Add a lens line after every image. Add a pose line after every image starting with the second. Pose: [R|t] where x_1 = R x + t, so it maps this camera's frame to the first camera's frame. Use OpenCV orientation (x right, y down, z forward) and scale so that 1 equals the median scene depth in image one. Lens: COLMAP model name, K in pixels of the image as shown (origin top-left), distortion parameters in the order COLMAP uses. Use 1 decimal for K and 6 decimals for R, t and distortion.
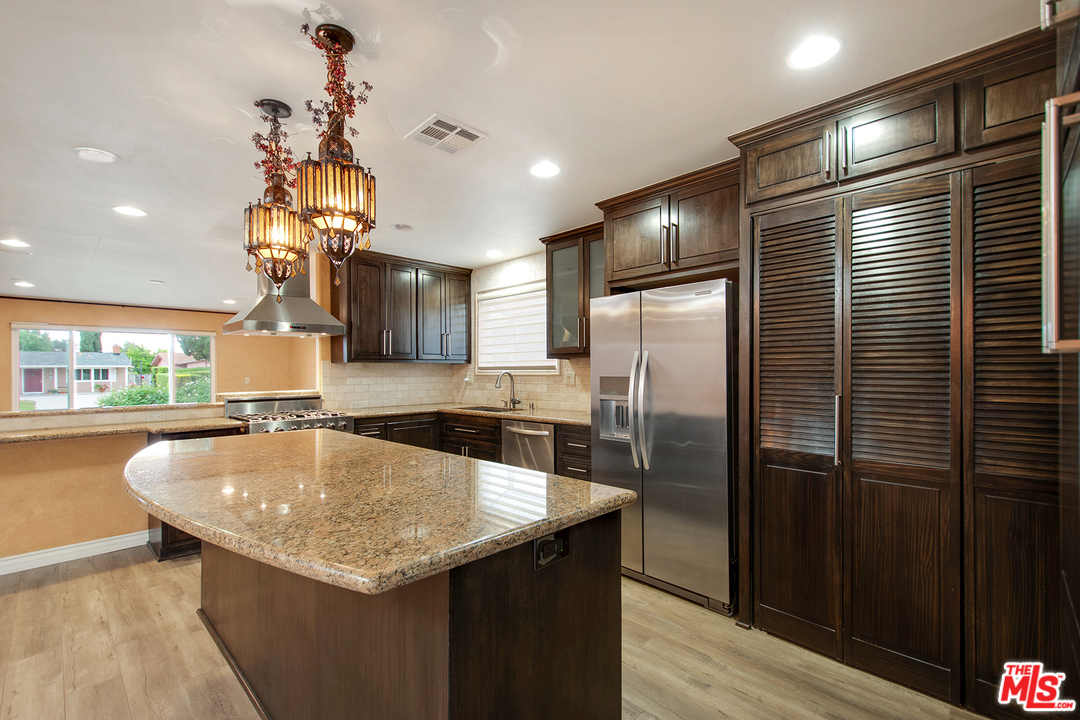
lens RADIAL K [[471.2, 0, 561.3], [0, 471.2, 365.4], [0, 0, 1]] dist [0.002990, 0.000290]
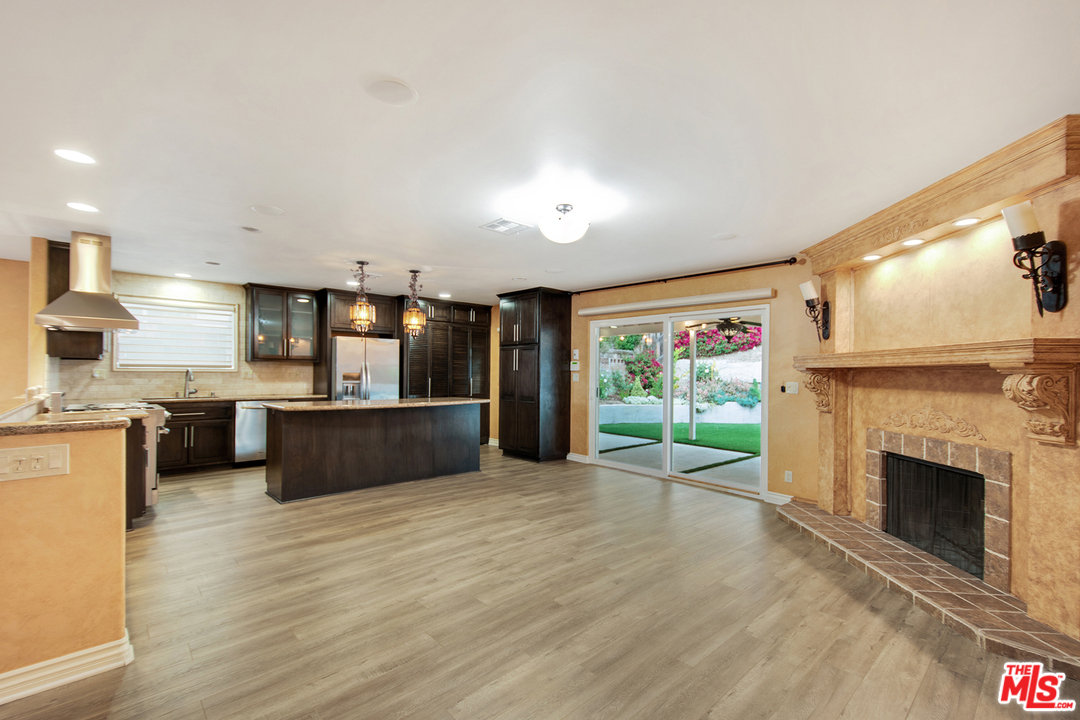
lens RADIAL K [[473.6, 0, 535.1], [0, 473.6, 370.8], [0, 0, 1]] dist [0.000957, 0.000031]
pose [[0.119295, 0.013390, 0.992769, -2.158332], [-0.023814, 0.999660, -0.010621, 0.016926], [-0.992573, -0.022375, 0.119573, -0.145781]]
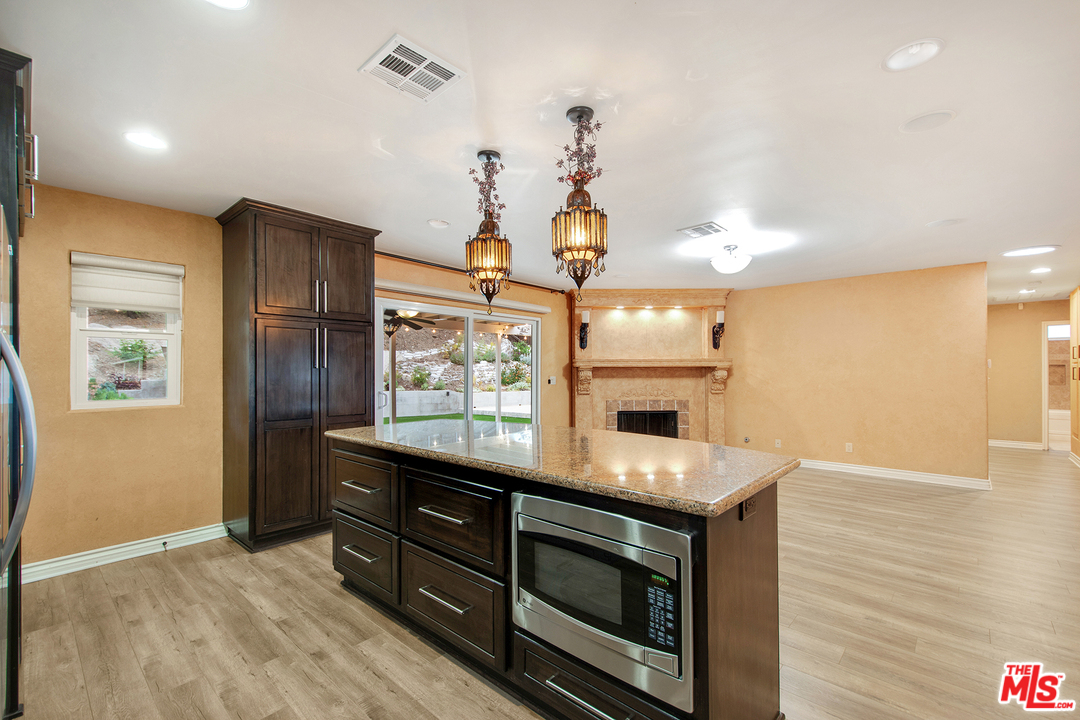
lens RADIAL K [[469.3, 0, 539.9], [0, 469.3, 371.4], [0, 0, 1]] dist [0.007494, 0.000079]
pose [[-0.999703, 0.009657, 0.022396, -0.399348], [0.009382, 0.999880, -0.012356, 0.020931], [-0.022512, -0.012142, -0.999673, 1.484788]]
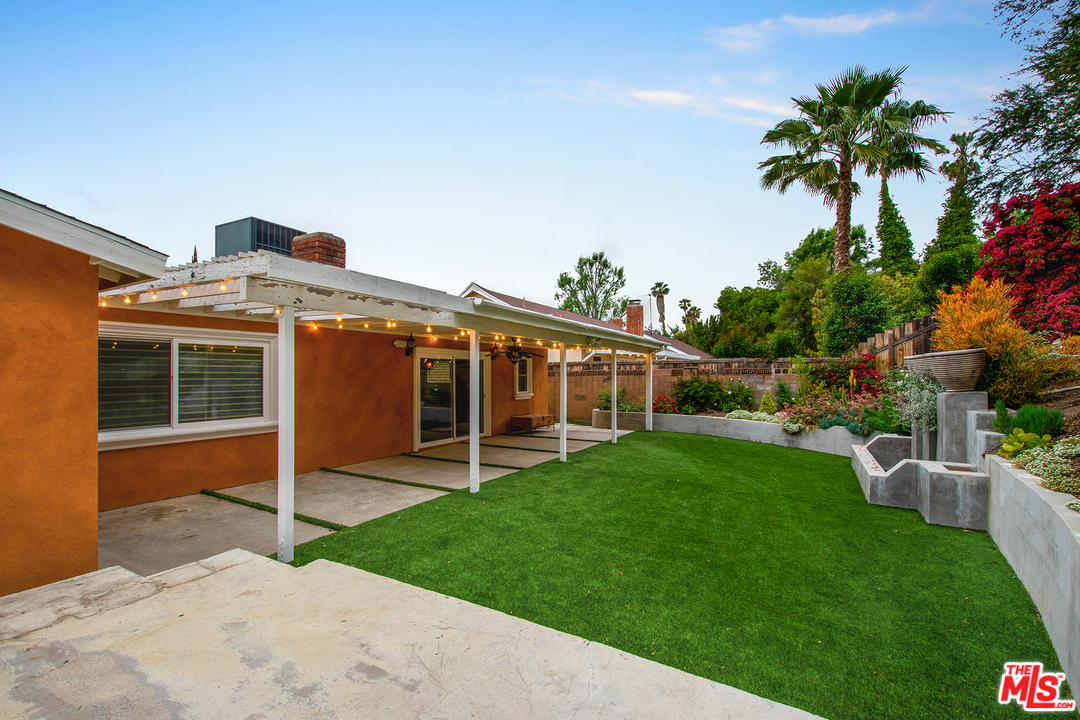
lens RADIAL K [[474.9, 0, 538.6], [0, 474.9, 370.2], [0, 0, 1]] dist [0.019239, -0.006463]
pose [[0.982243, 0.011674, 0.187249, -0.134224], [-0.011528, 0.999932, -0.001872, -0.143233], [-0.187258, -0.000320, 0.982311, -4.475133]]
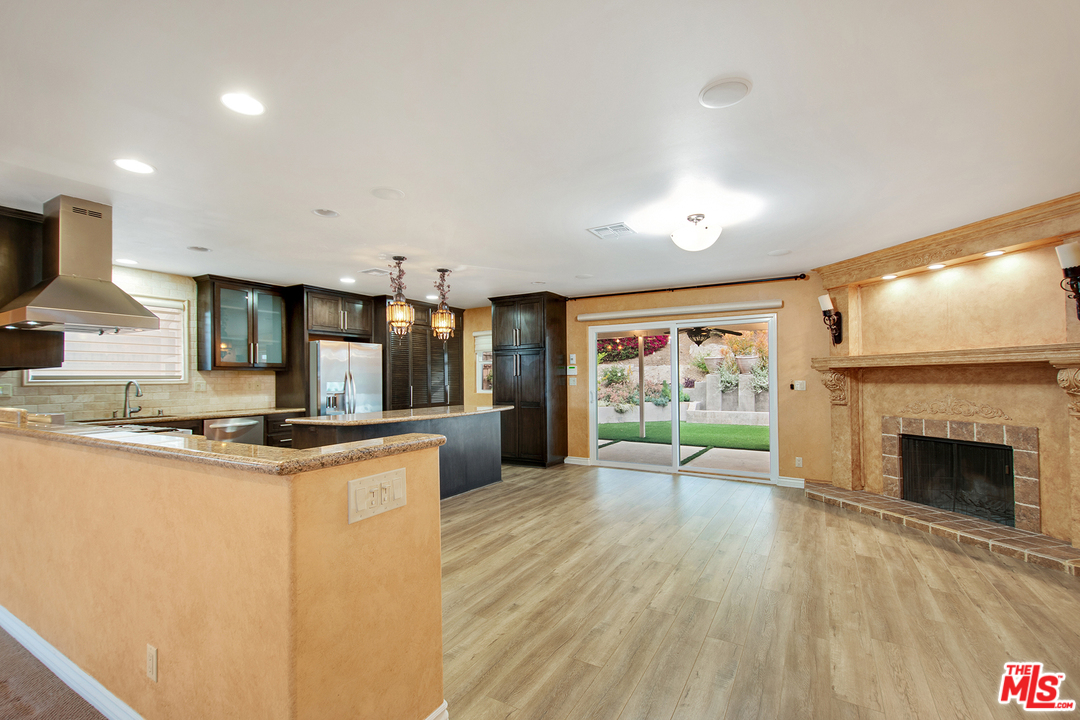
lens RADIAL K [[473.6, 0, 535.1], [0, 473.6, 370.8], [0, 0, 1]] dist [0.000957, 0.000031]
pose [[-0.170733, 0.027121, 0.984944, -2.123210], [-0.001267, 0.999614, -0.027745, 0.032521], [-0.985316, -0.005985, -0.170633, 0.549895]]
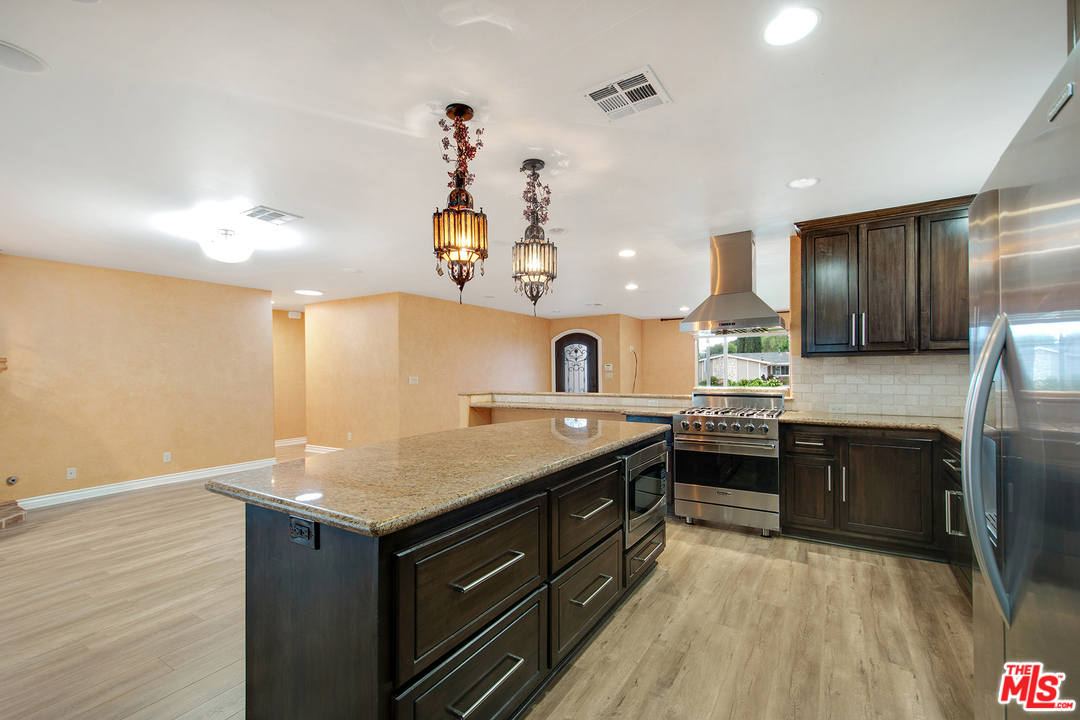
lens RADIAL K [[480.9, 0, 537.5], [0, 480.9, 371.3], [0, 0, 1]] dist [0.000740, 0.000100]
pose [[0.149528, 0.007275, -0.988731, 0.485312], [0.021089, 0.999722, 0.010546, -0.000359], [0.988533, -0.022429, 0.149333, 0.592681]]
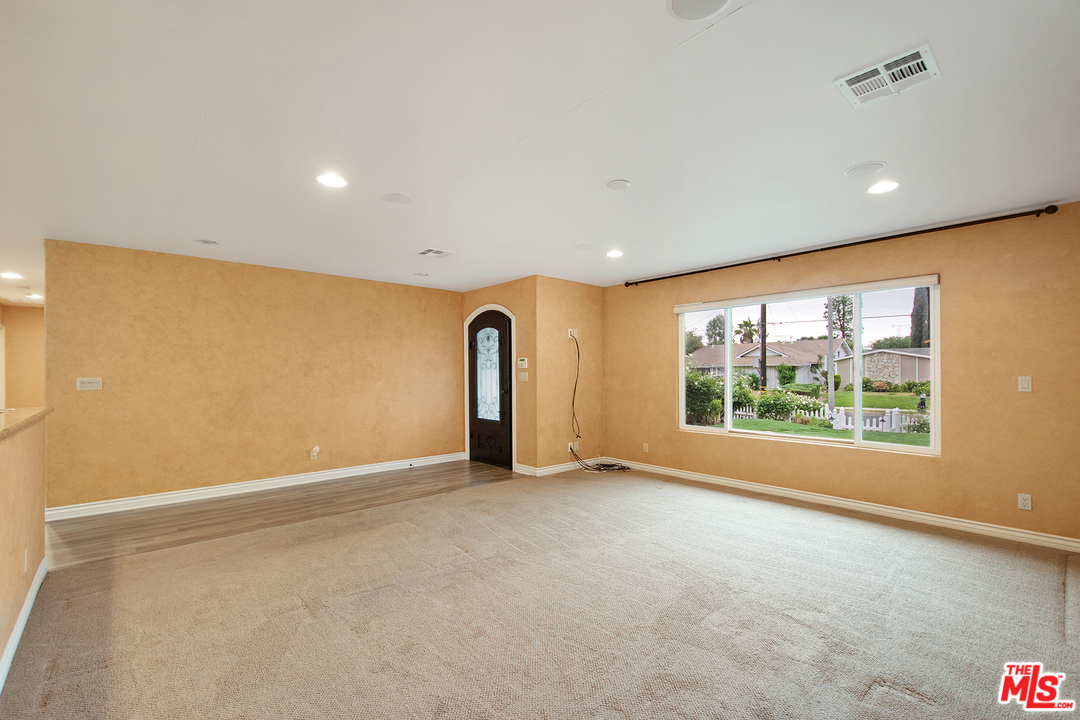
lens RADIAL K [[468.4, 0, 551.0], [0, 468.4, 386.6], [0, 0, 1]] dist [0.000698, -0.000436]
pose [[-0.120610, 0.043319, -0.991754, -0.775852], [0.021602, 0.998925, 0.041005, 0.037929], [0.992465, -0.016478, -0.121416, 1.969046]]
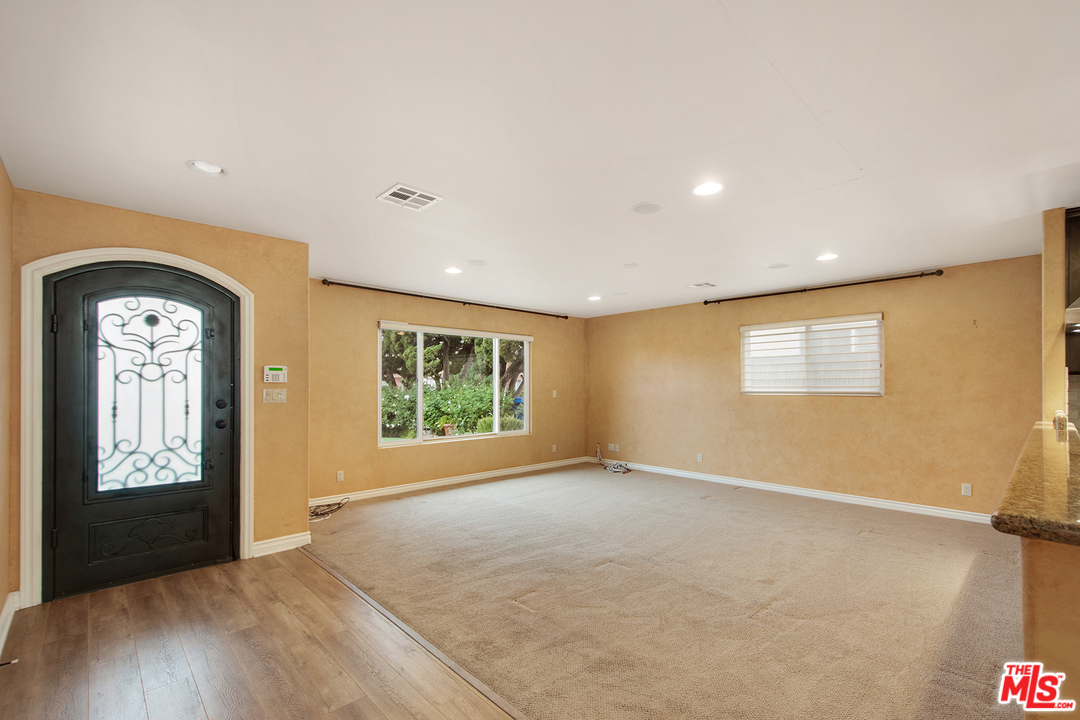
lens RADIAL K [[474.4, 0, 535.5], [0, 474.4, 383.5], [0, 0, 1]] dist [0.001198, 0.000183]
pose [[0.993758, 0.010348, -0.111075, -1.941941], [-0.009148, 0.999894, 0.011310, 0.022049], [0.111181, -0.010224, 0.993748, 0.390552]]
